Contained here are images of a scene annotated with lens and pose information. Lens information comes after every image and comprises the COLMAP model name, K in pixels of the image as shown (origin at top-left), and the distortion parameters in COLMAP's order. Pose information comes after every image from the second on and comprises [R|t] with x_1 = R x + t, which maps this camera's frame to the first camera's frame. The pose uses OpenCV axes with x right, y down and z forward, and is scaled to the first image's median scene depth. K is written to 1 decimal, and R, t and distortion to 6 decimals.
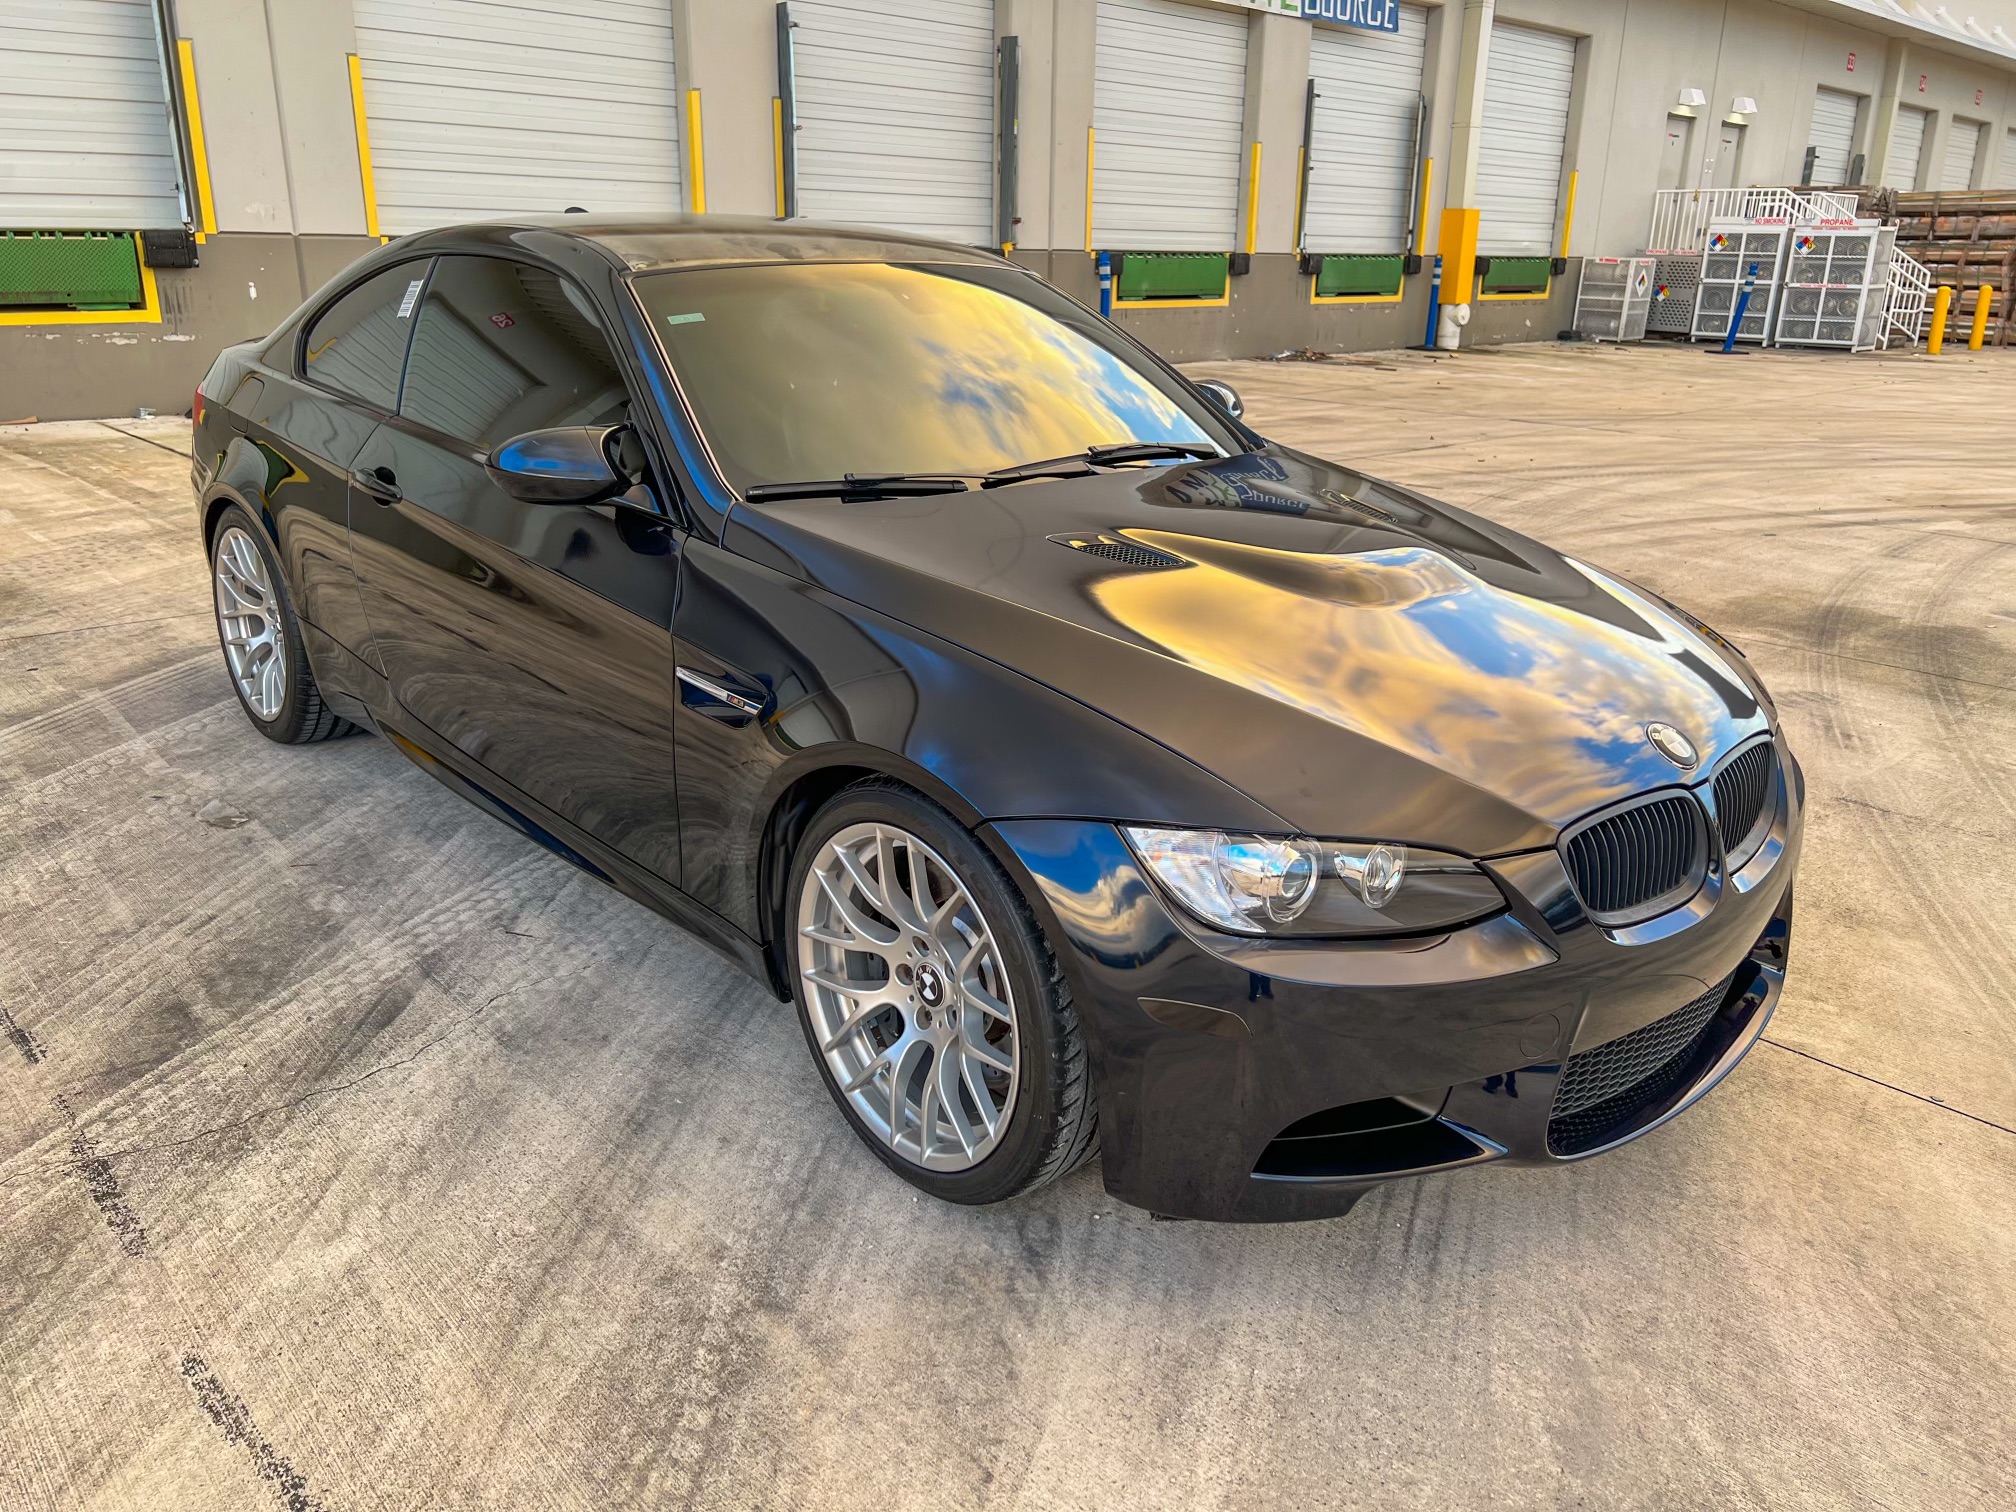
lens RADIAL K [[1533.4, 0, 1008.0], [0, 1533.4, 756.0], [0, 0, 1]] dist [0.017351, -0.022702]
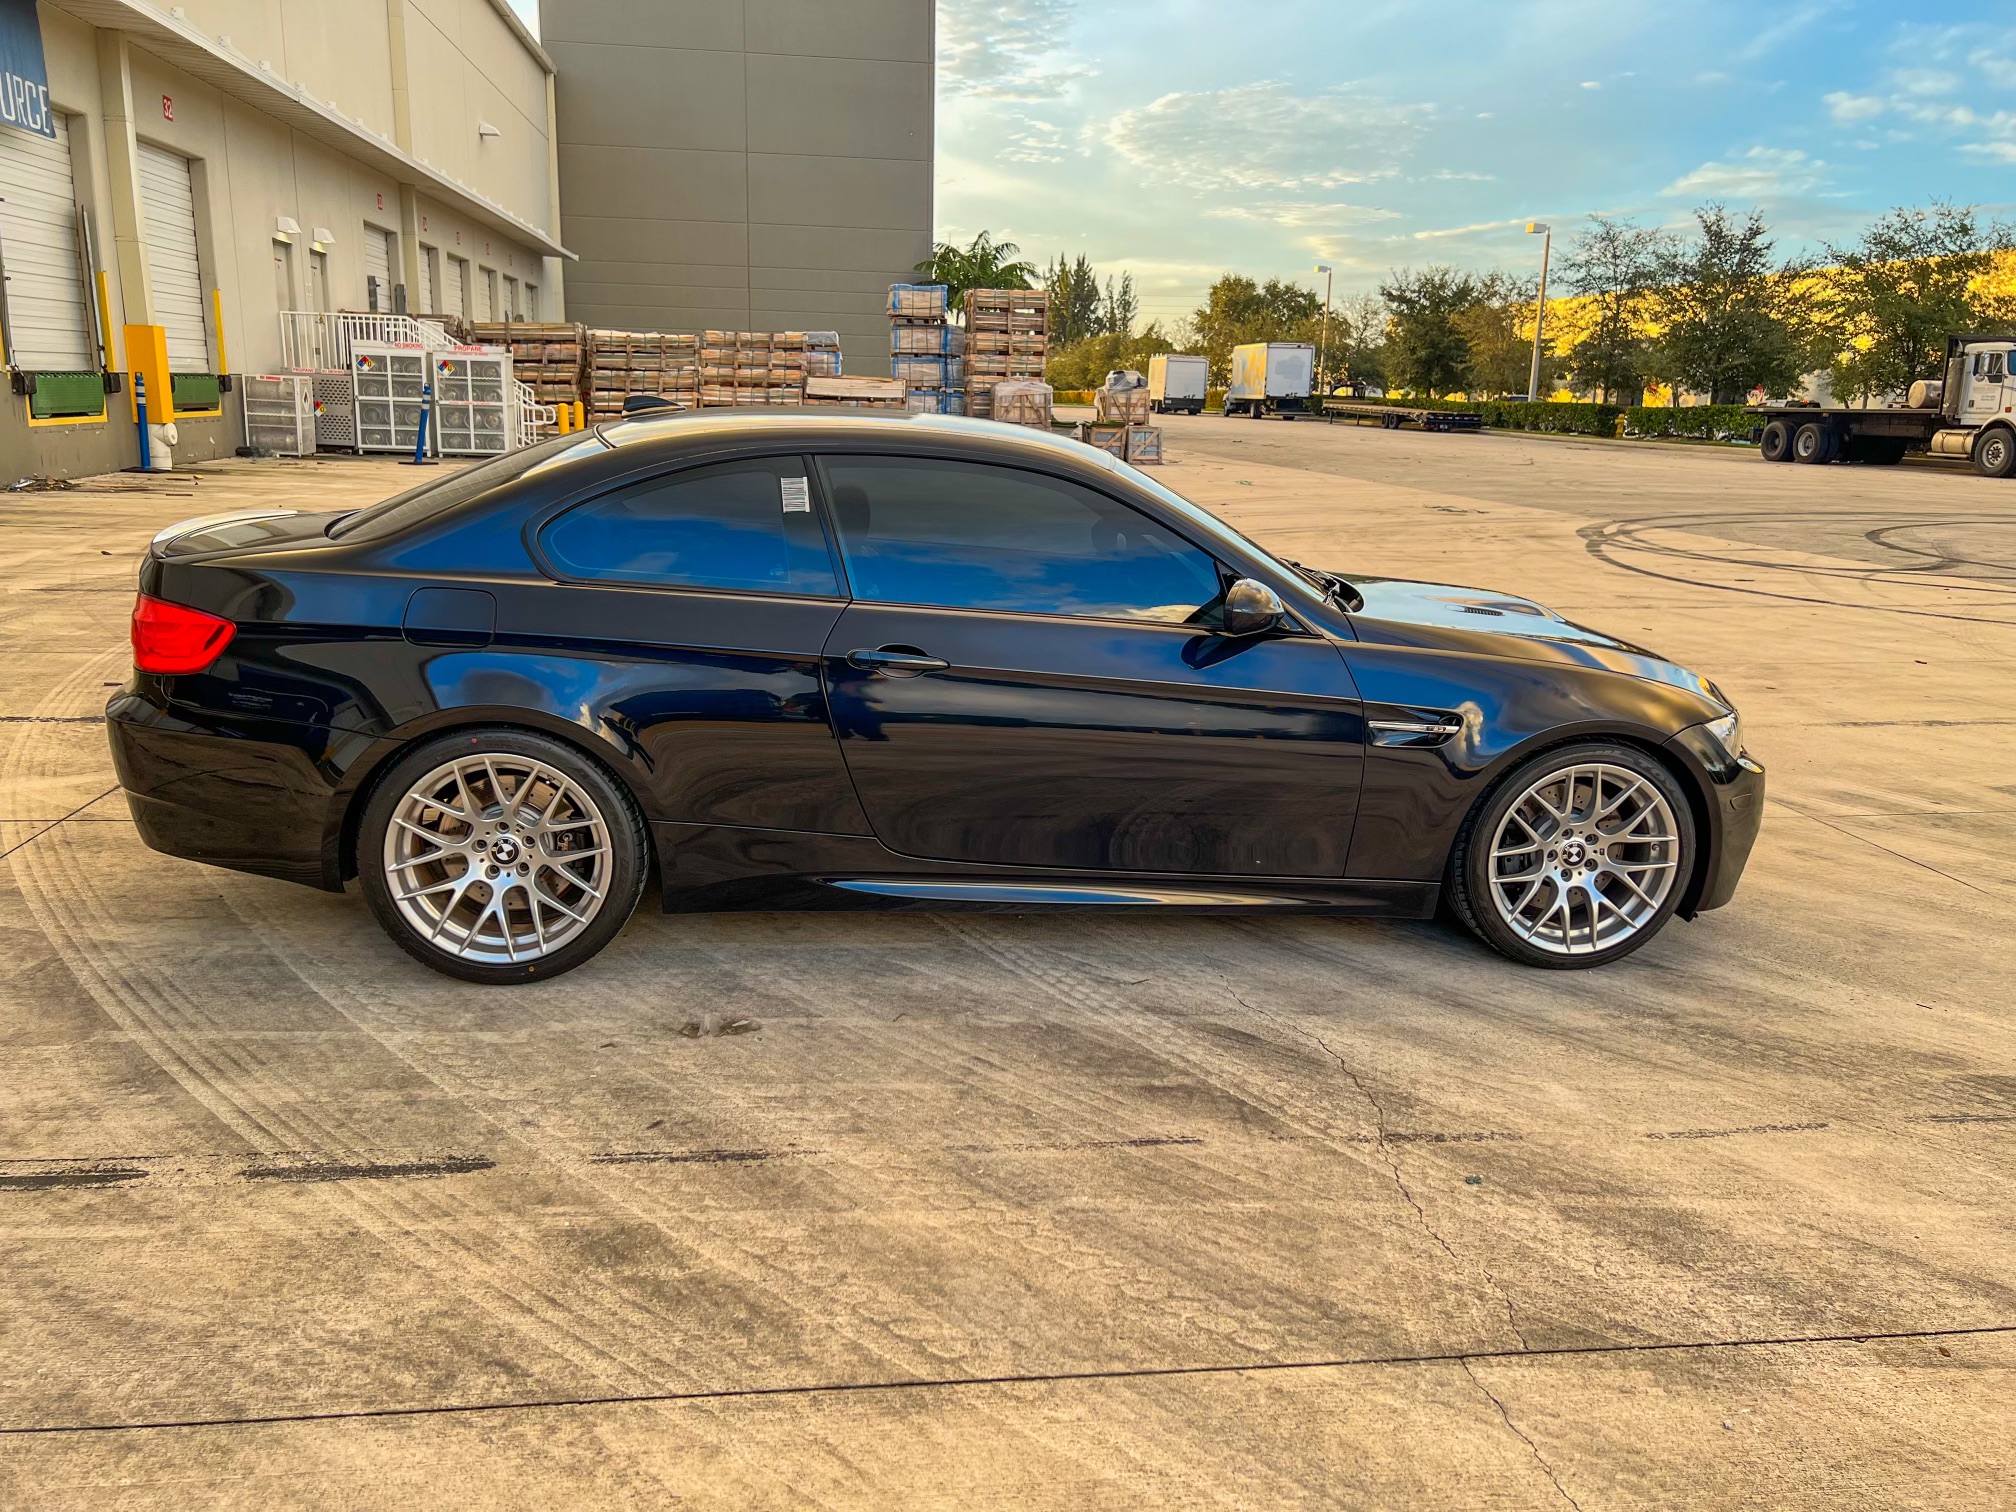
lens RADIAL K [[1533.4, 0, 1008.0], [0, 1533.4, 756.0], [0, 0, 1]] dist [0.017351, -0.022702]
pose [[0.577996, -0.186711, 0.794392, -0.201559], [0.235477, 0.970224, 0.056706, -0.024207], [-0.781326, 0.154286, 0.604752, 0.044070]]
